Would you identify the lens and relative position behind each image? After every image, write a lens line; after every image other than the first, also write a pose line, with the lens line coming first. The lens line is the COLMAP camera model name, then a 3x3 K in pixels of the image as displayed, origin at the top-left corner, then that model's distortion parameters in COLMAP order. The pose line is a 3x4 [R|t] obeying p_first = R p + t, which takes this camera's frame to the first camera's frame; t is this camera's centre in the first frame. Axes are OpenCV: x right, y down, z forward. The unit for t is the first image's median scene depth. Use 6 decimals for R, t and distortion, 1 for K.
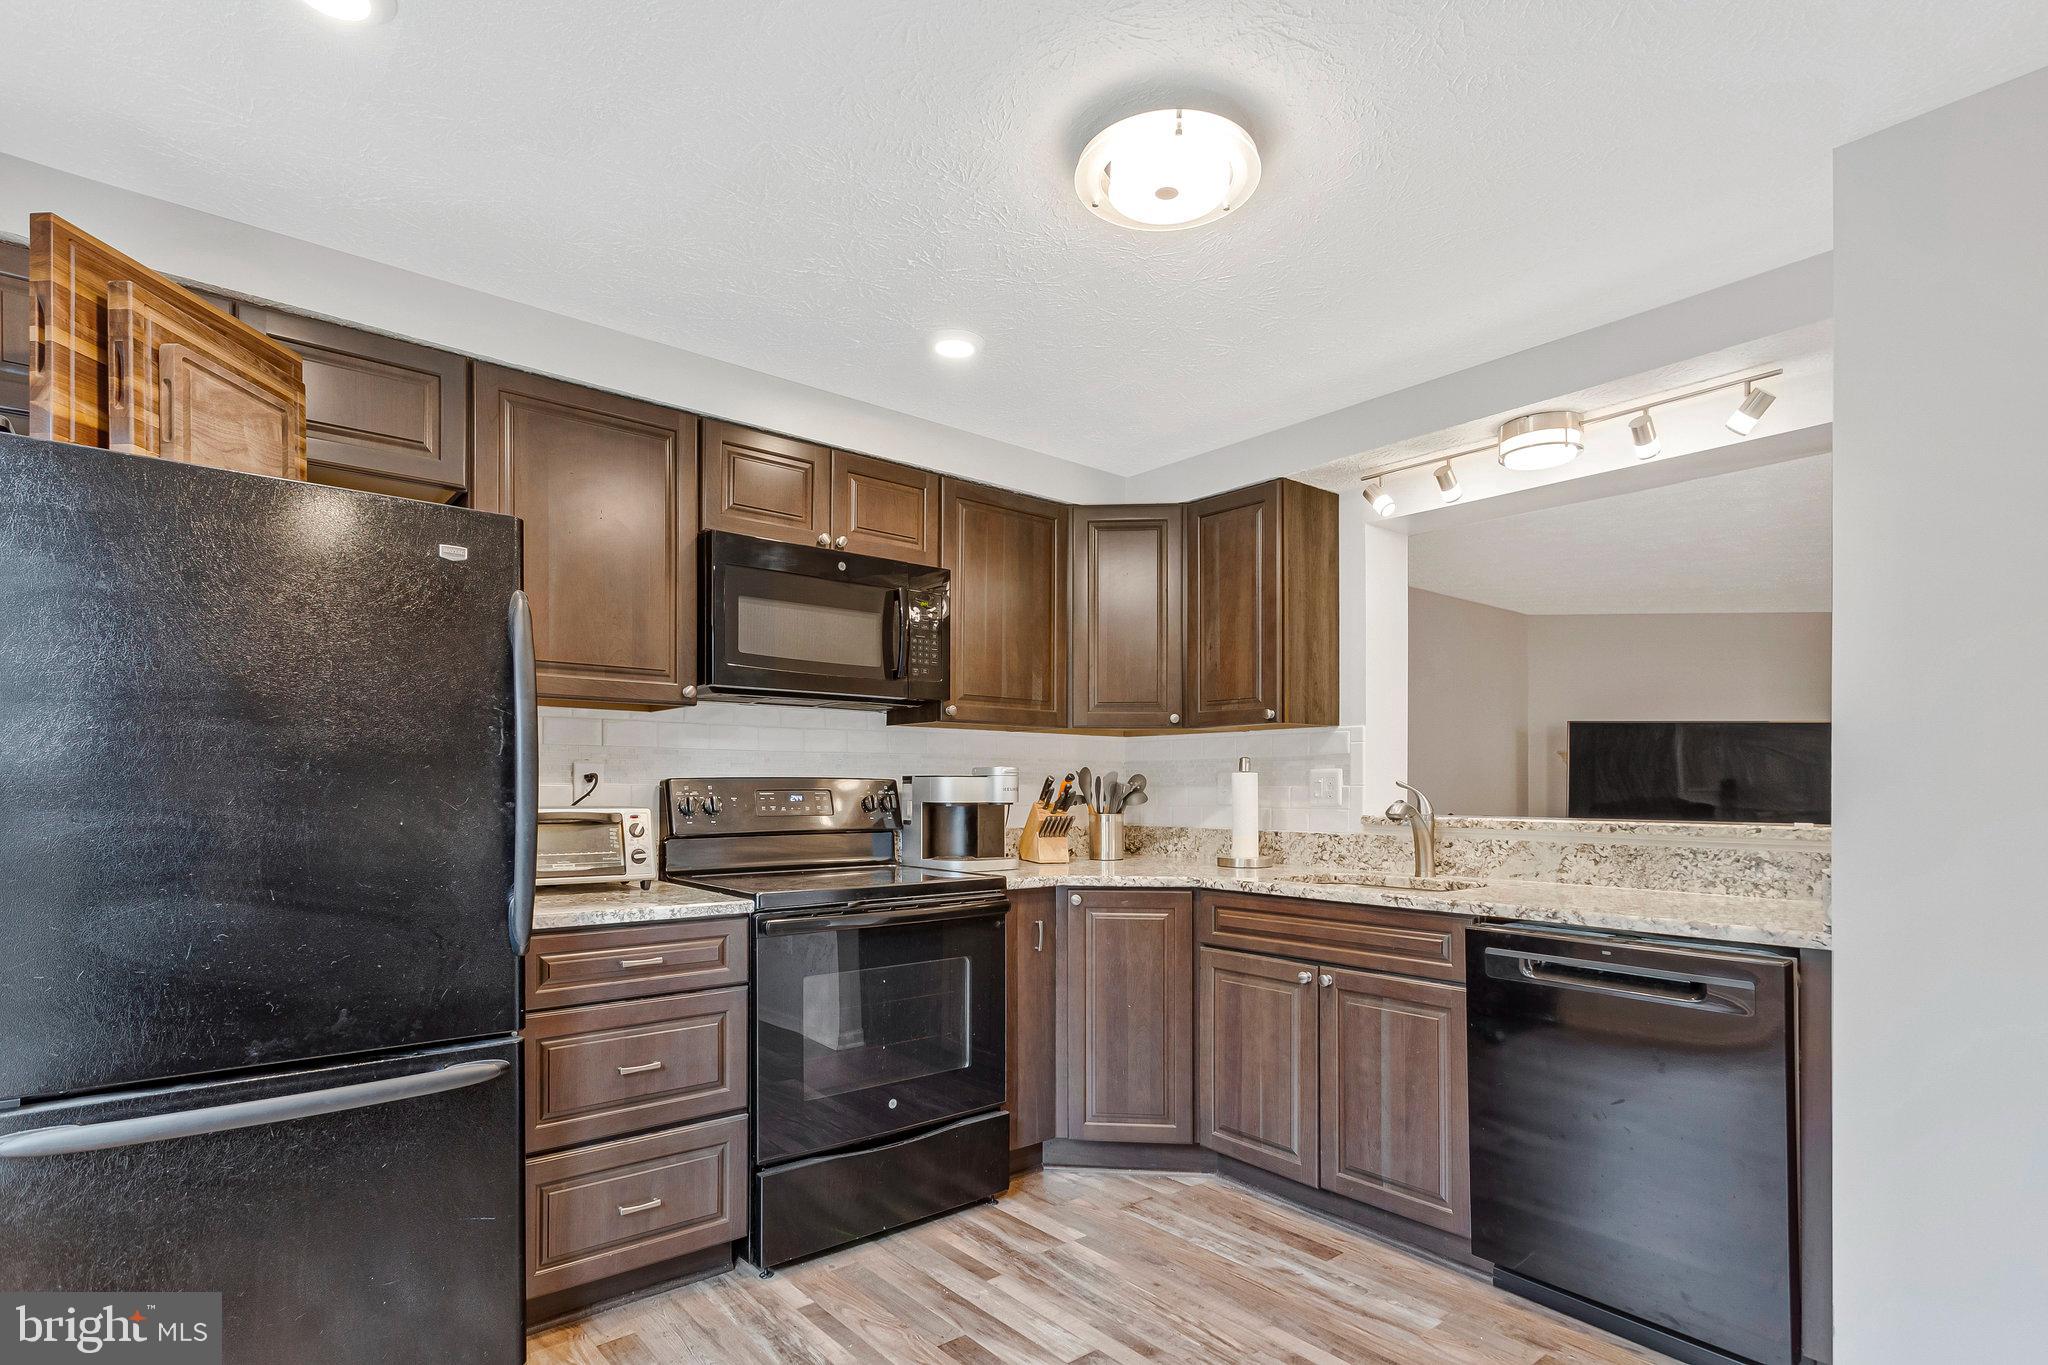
lens RADIAL K [[991.5, 0, 947.2], [0, 991.5, 782.7], [0, 0, 1]] dist [0.004032, 0.000502]
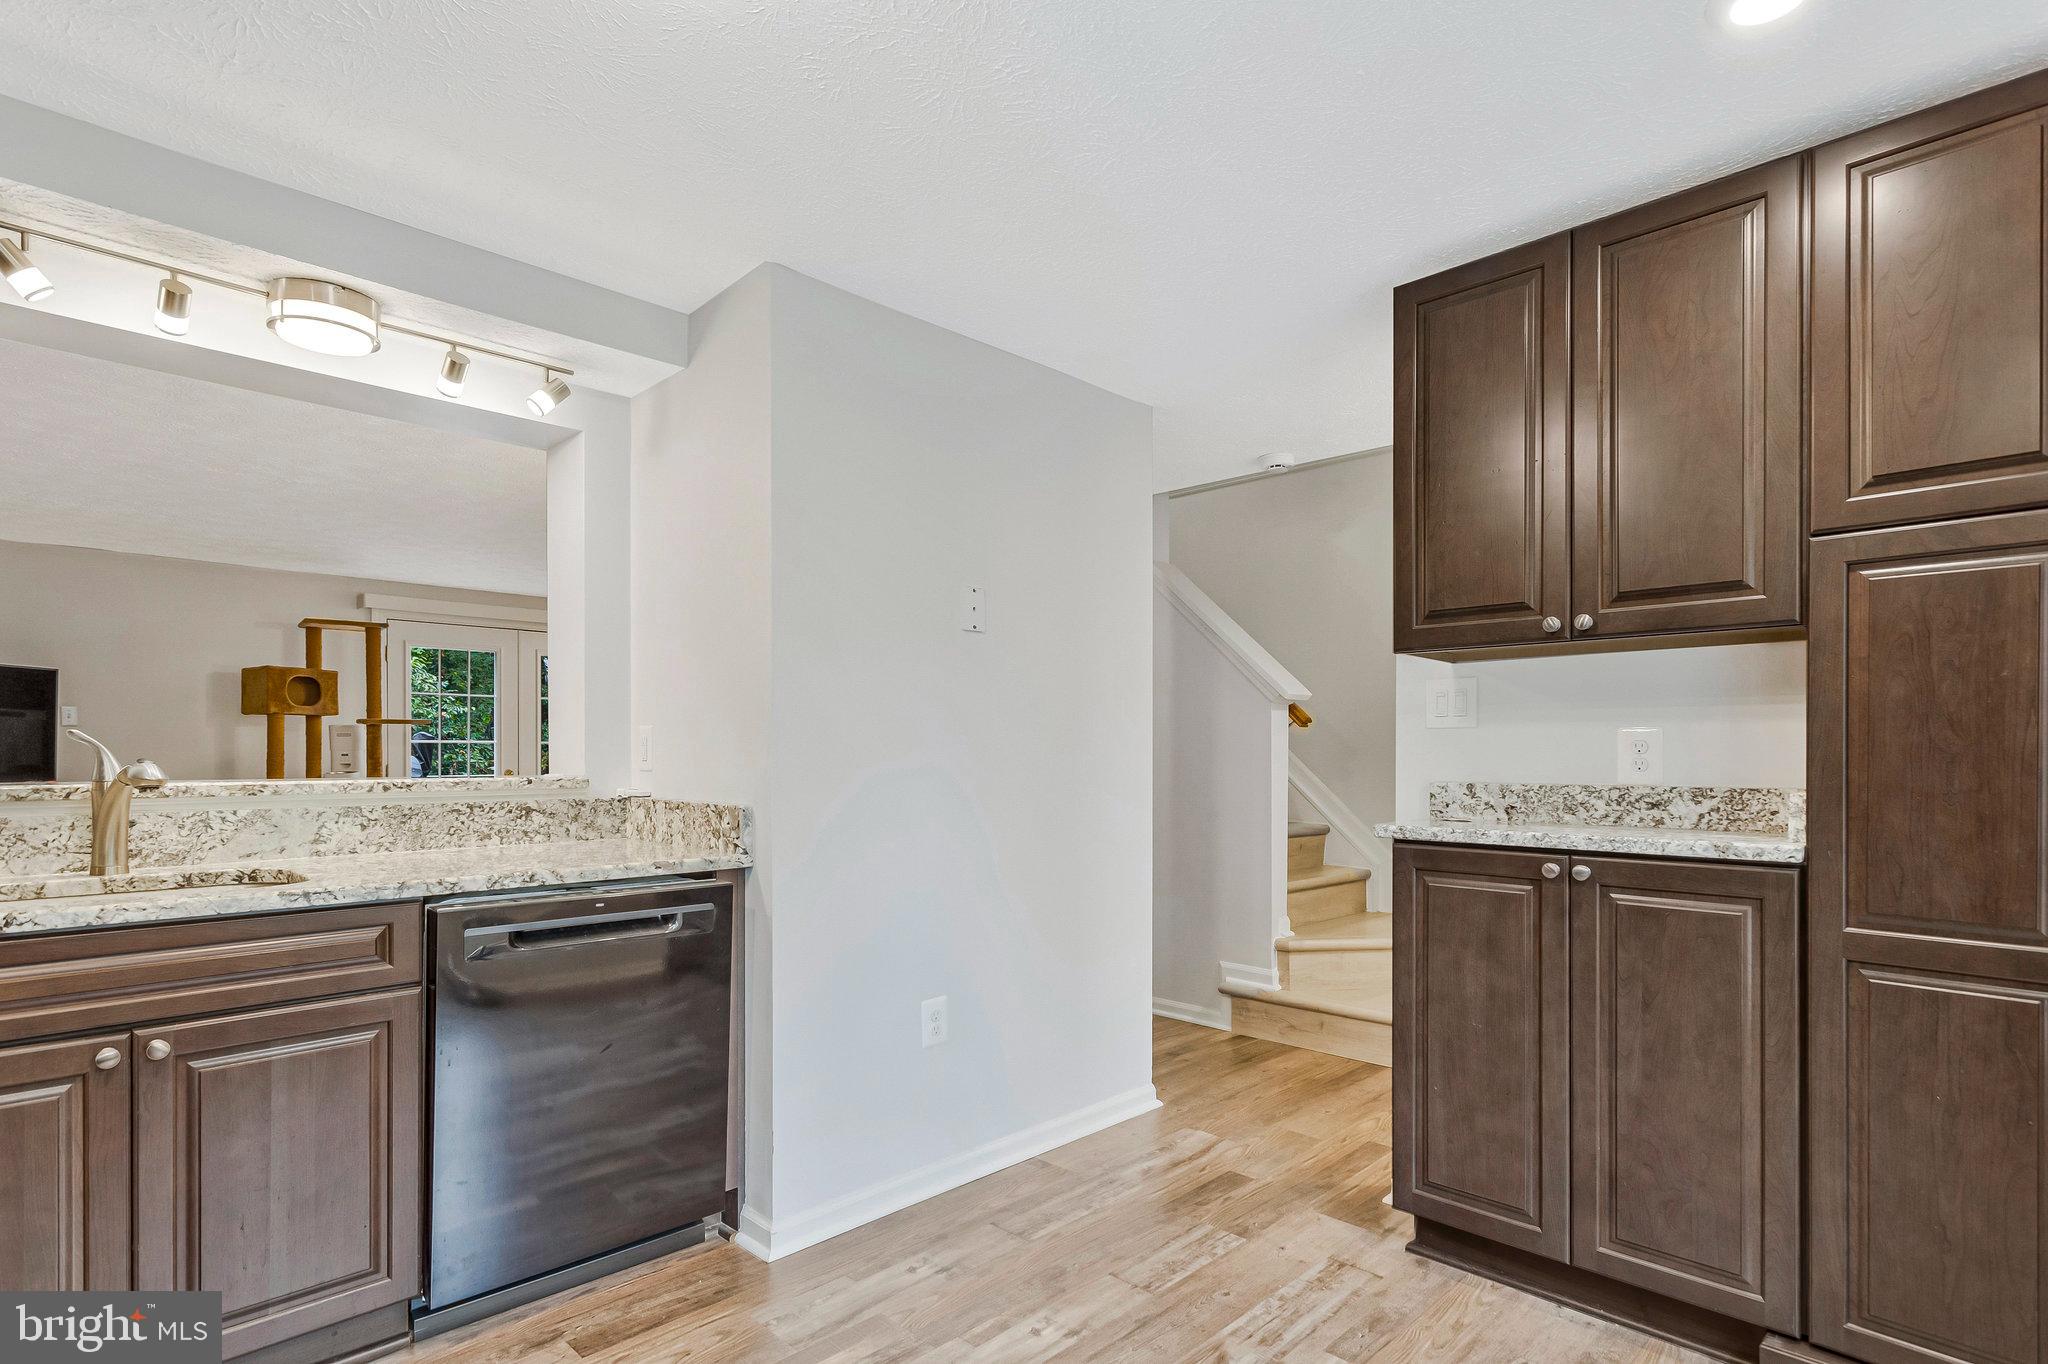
lens RADIAL K [[991.5, 0, 1049.6], [0, 991.5, 748.8], [0, 0, 1]] dist [0.004032, 0.000502]
pose [[-0.113893, 0.001077, 0.993492, -0.298793], [-0.003038, 0.999994, -0.001433, 0.010931], [-0.993488, -0.003181, -0.113889, 0.520216]]
